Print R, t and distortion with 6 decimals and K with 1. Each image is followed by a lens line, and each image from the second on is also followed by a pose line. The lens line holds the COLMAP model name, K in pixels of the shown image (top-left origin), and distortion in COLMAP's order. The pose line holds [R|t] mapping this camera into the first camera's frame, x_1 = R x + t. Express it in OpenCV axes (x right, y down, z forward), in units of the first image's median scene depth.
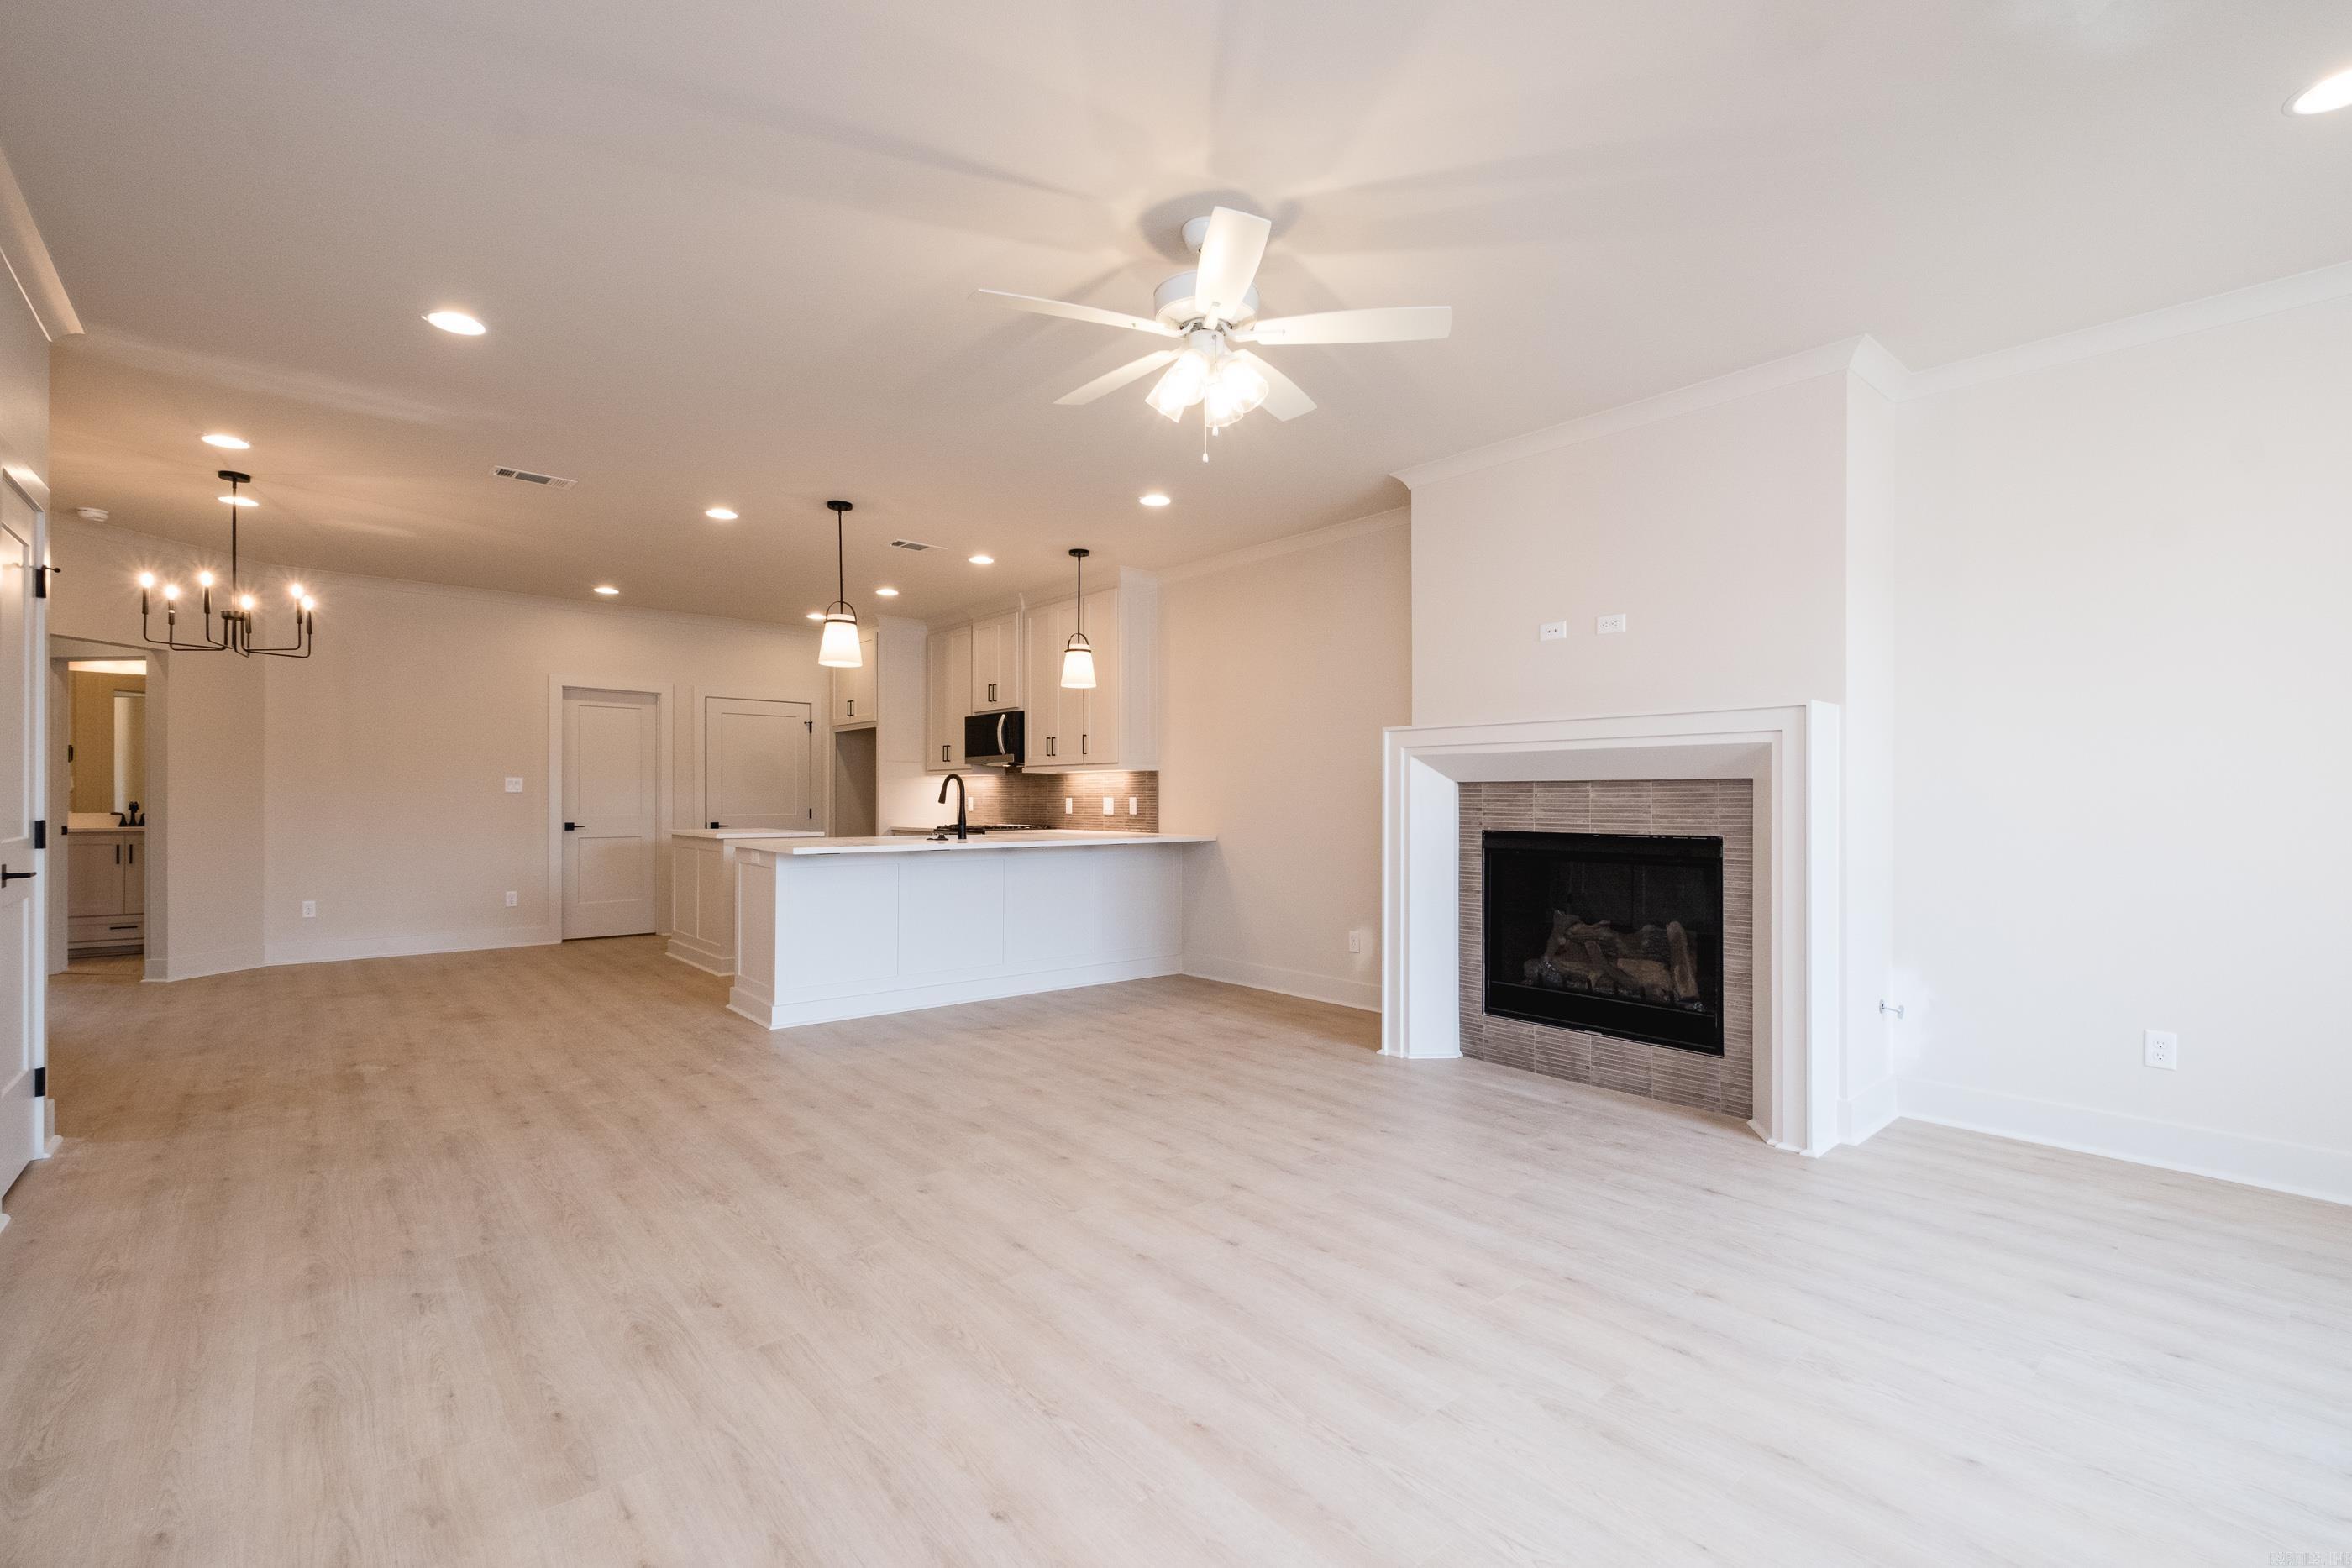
lens RADIAL K [[1024.5, 0, 1191.6], [0, 1024.5, 798.4], [0, 0, 1]] dist [0.002844, -0.003602]
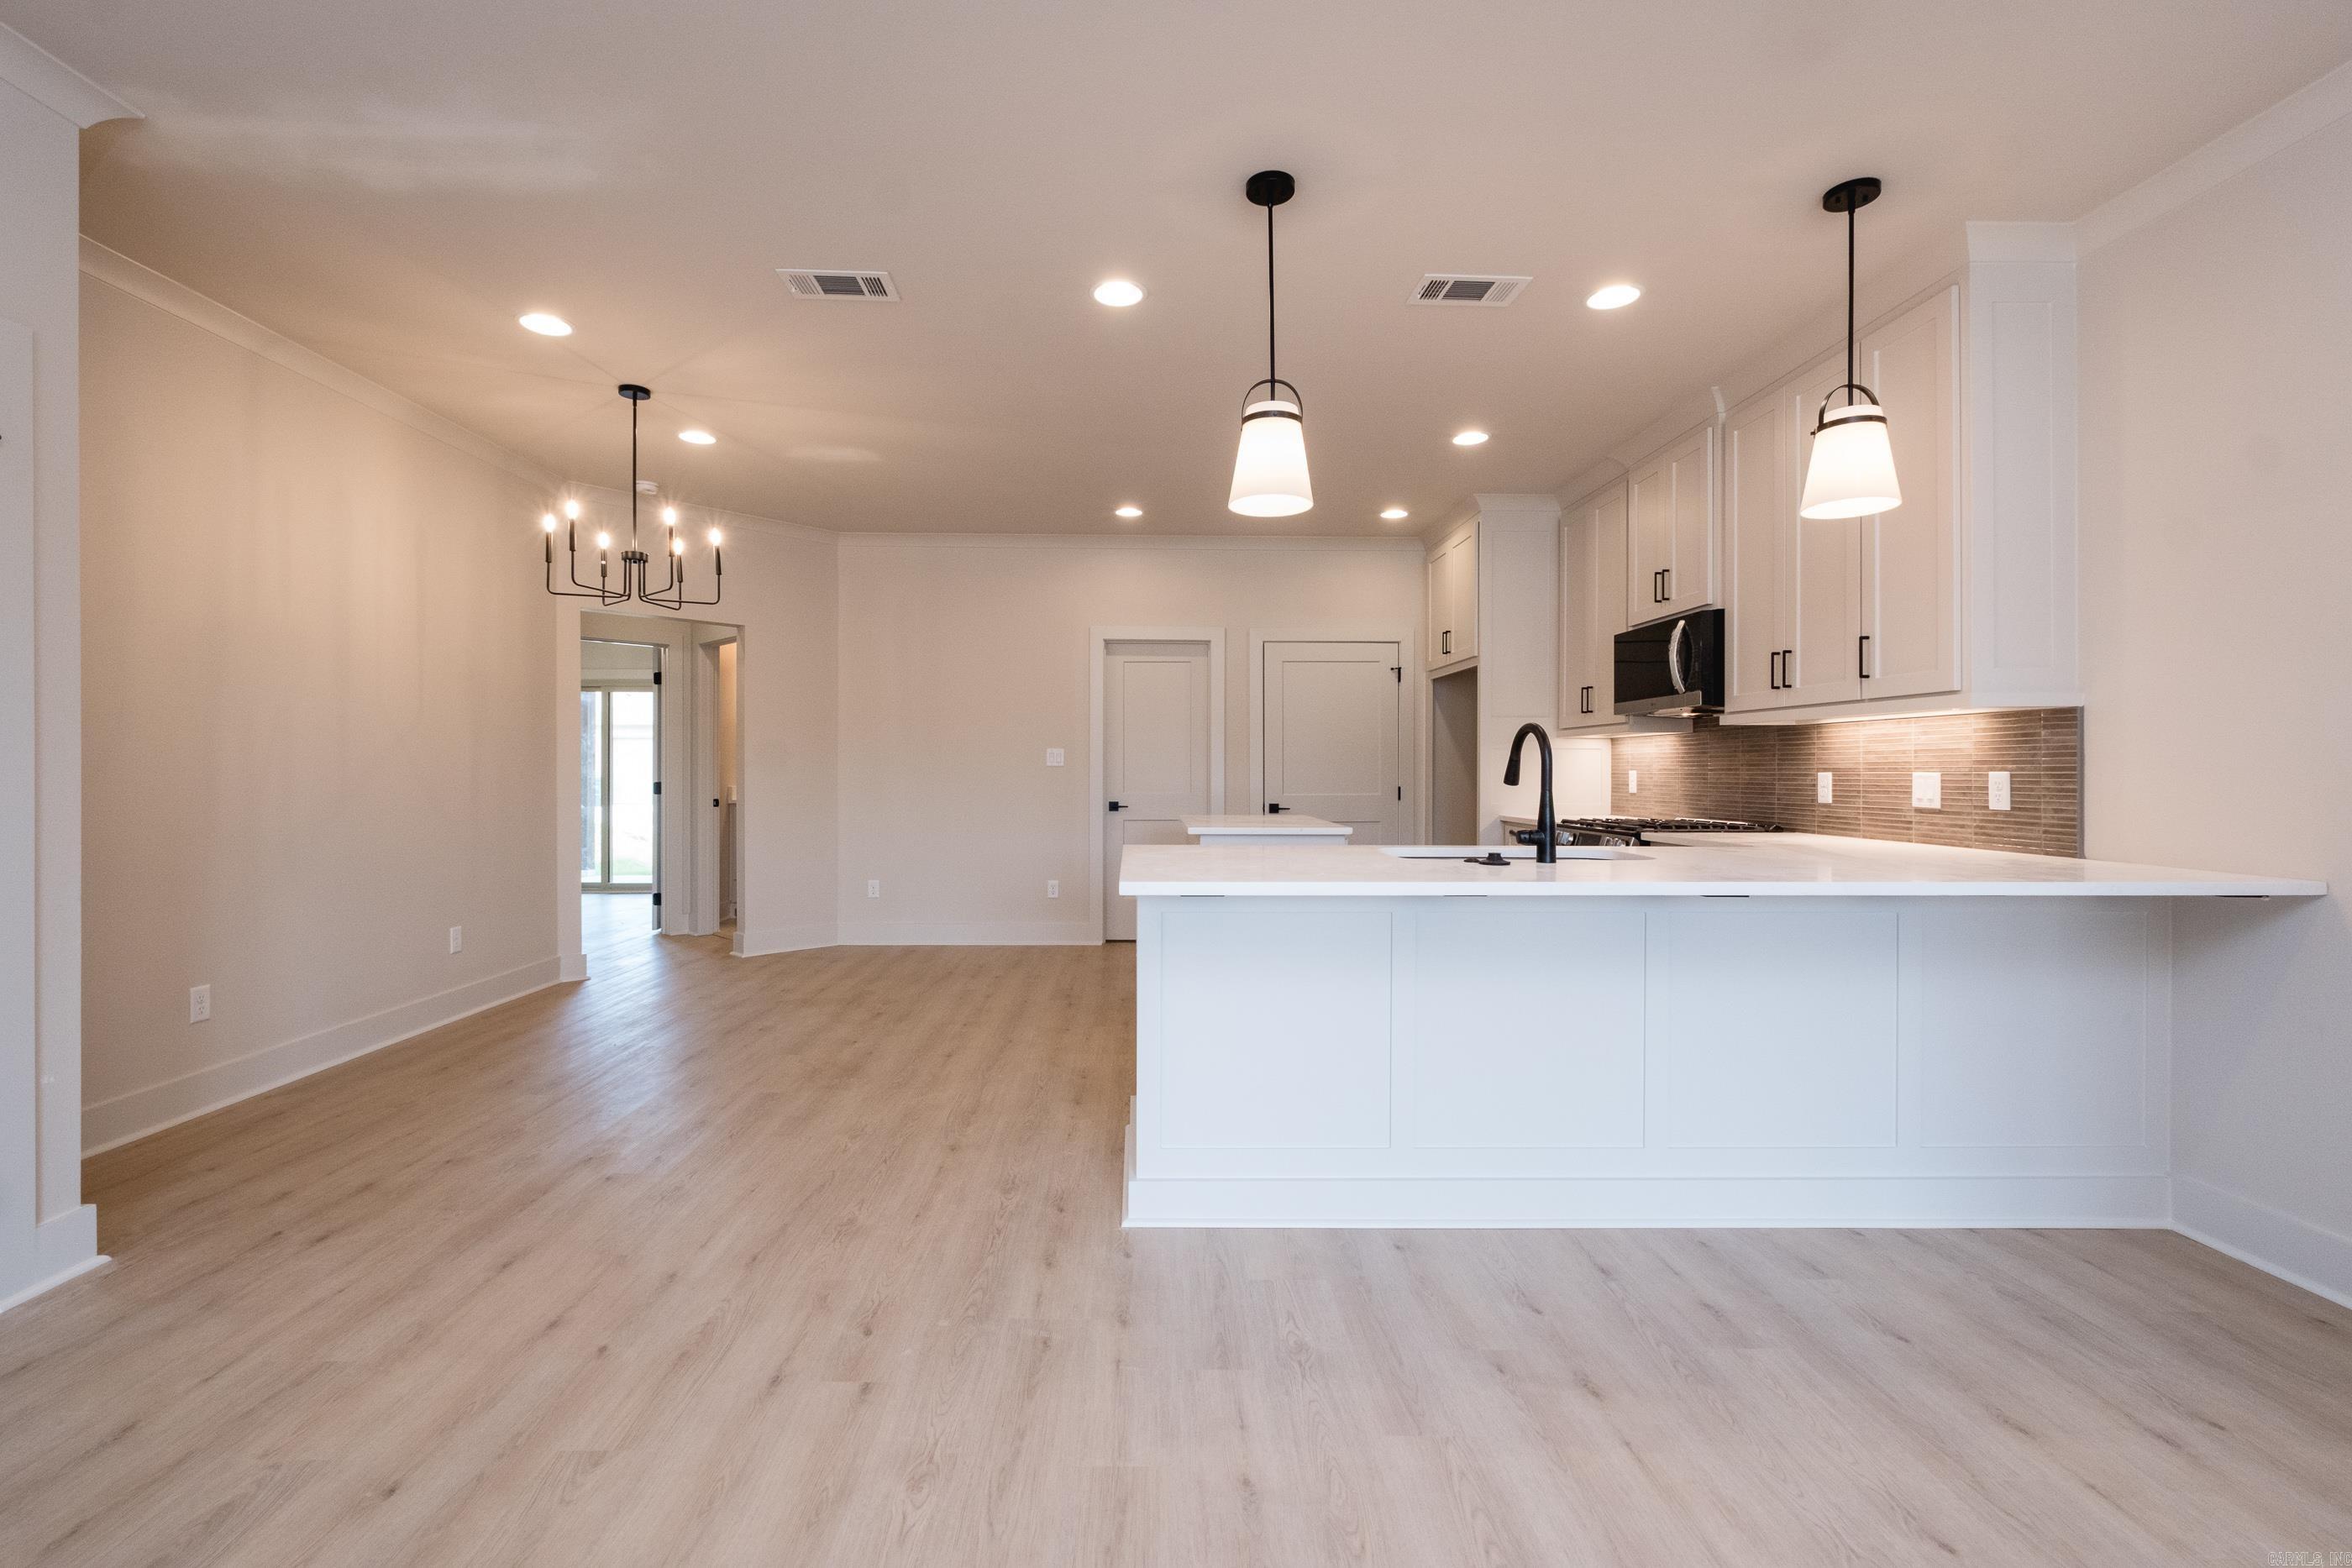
lens RADIAL K [[1024.5, 0, 1137.7], [0, 1024.5, 768.2], [0, 0, 1]] dist [0.002844, -0.003602]
pose [[0.757574, -0.002433, -0.652744, -0.046524], [0.000834, 0.999996, -0.002759, -0.001407], [0.652748, 0.001546, 0.757573, 0.396256]]
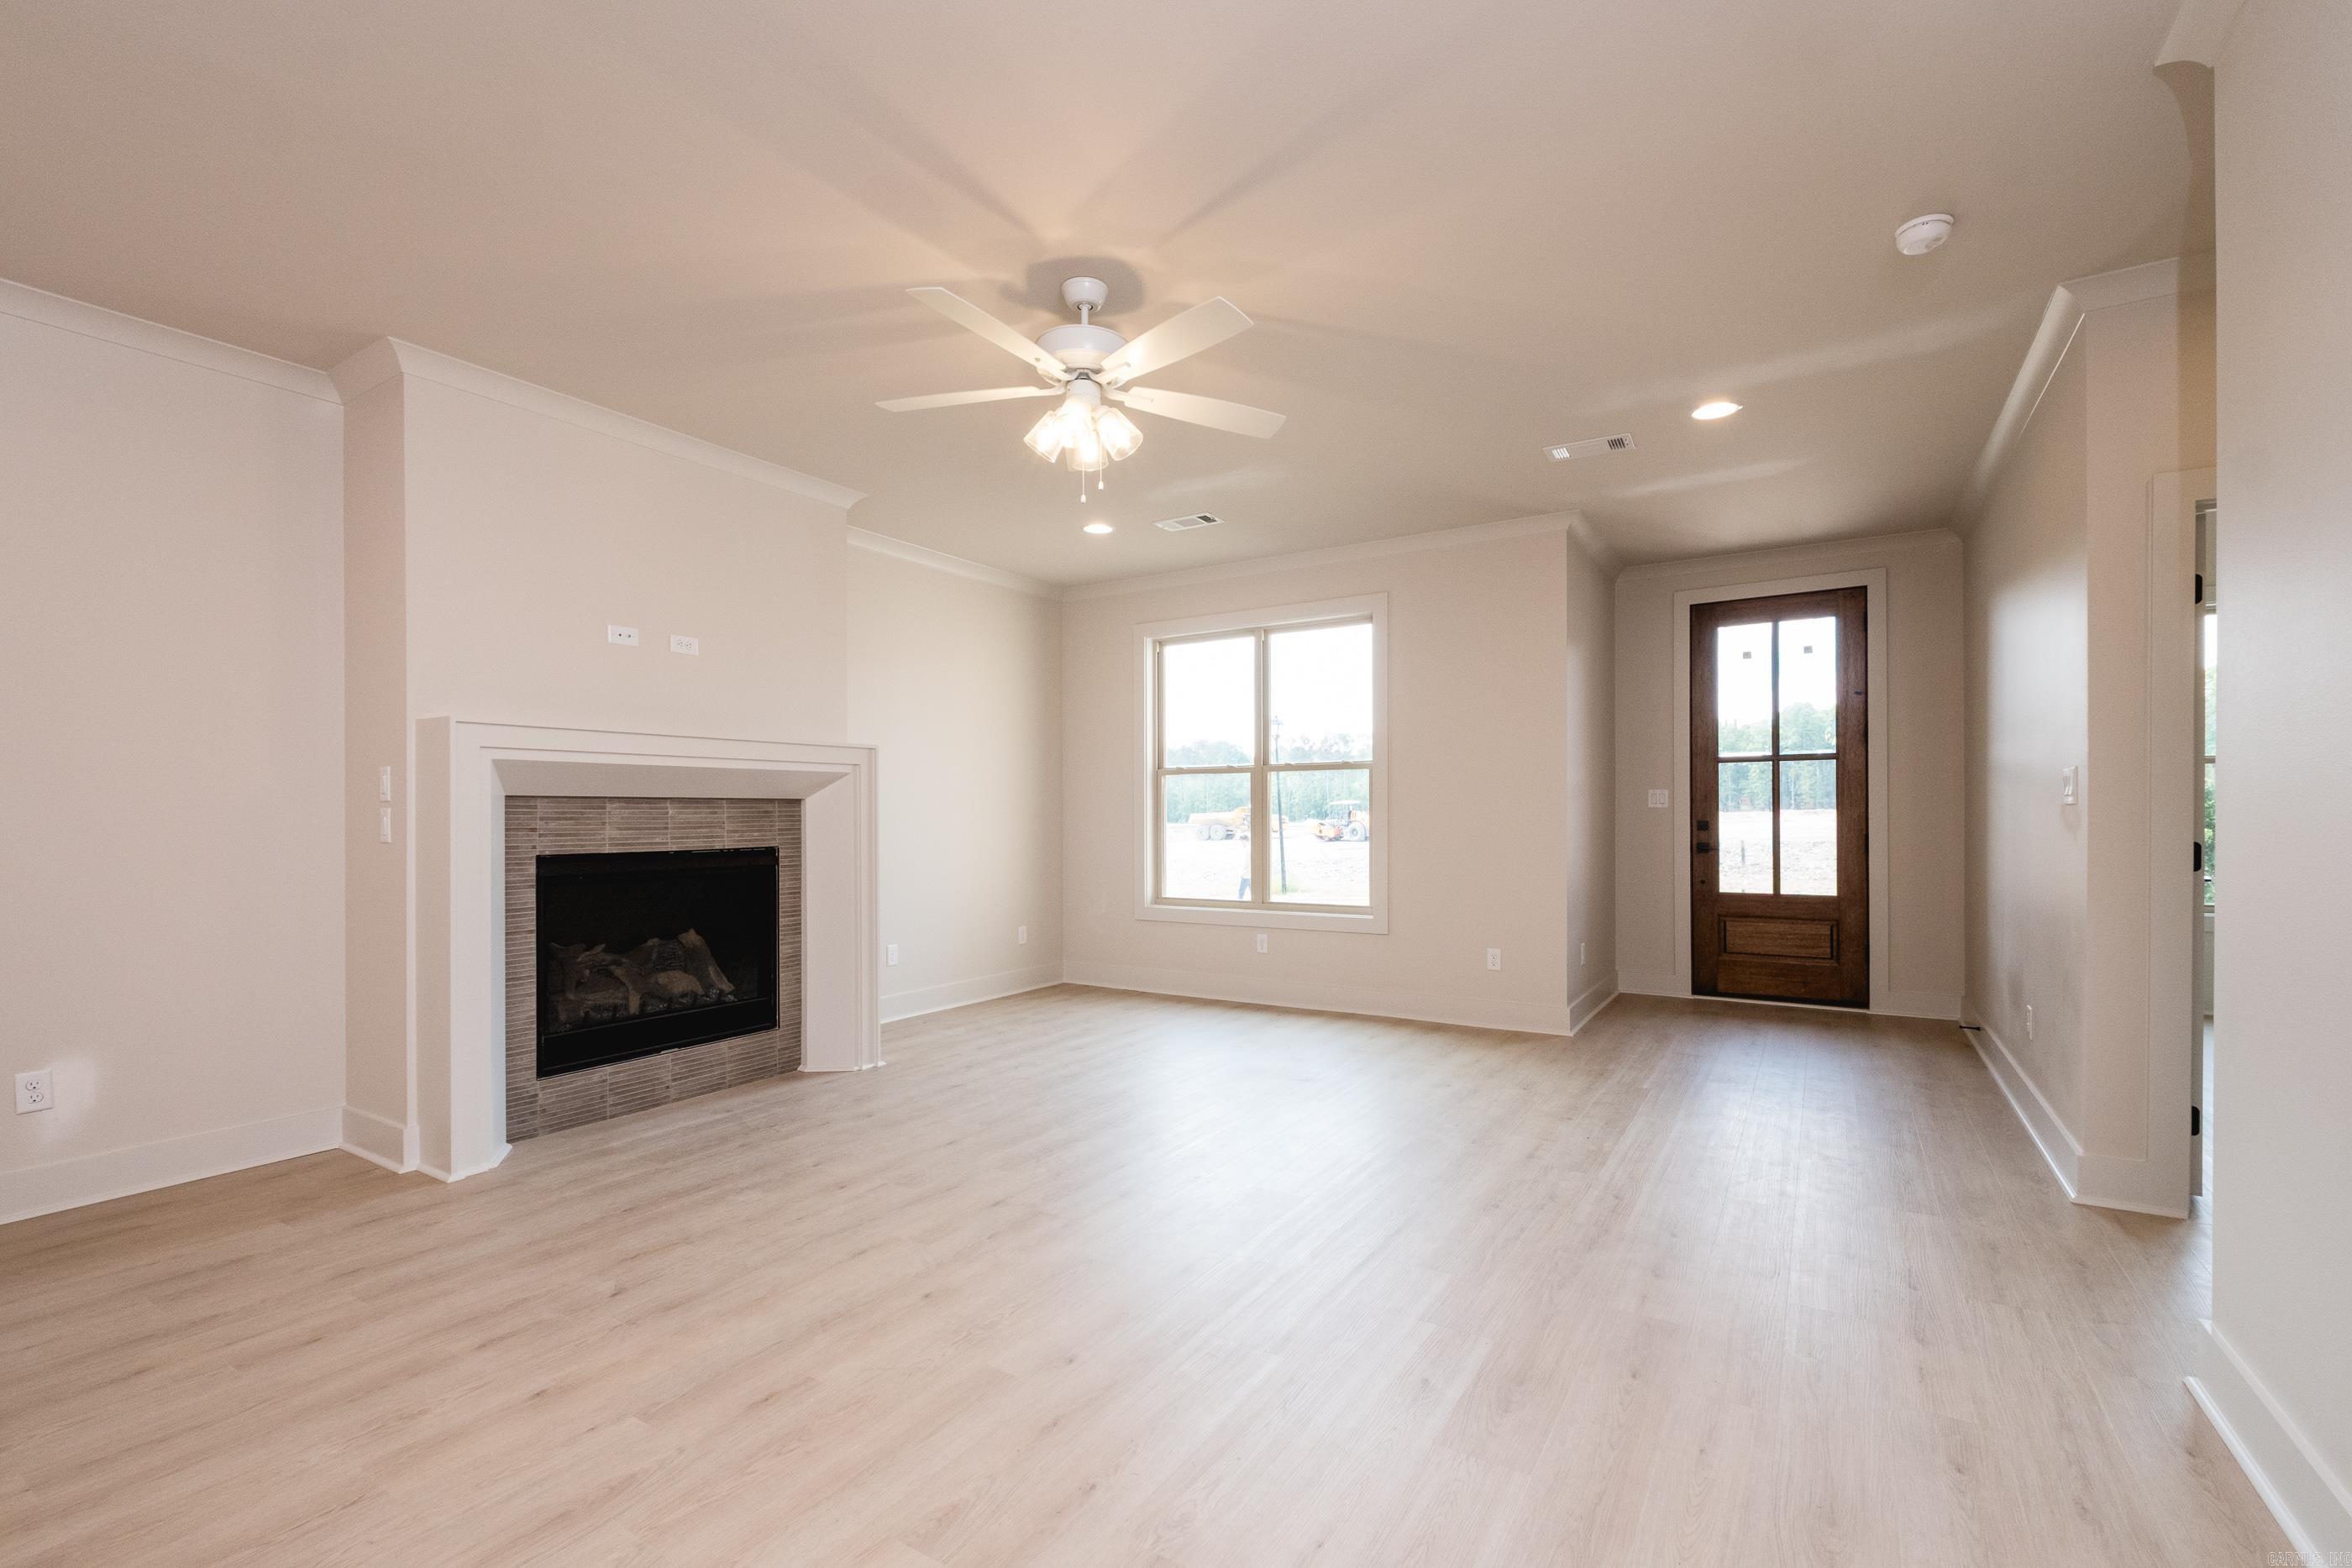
lens RADIAL K [[1024.5, 0, 1177.4], [0, 1024.5, 821.5], [0, 0, 1]] dist [0.002844, -0.003602]
pose [[-0.286891, -0.007971, 0.957930, -0.382426], [0.002701, 0.999955, 0.009130, -0.000974], [-0.957959, 0.005207, -0.286857, 0.433590]]
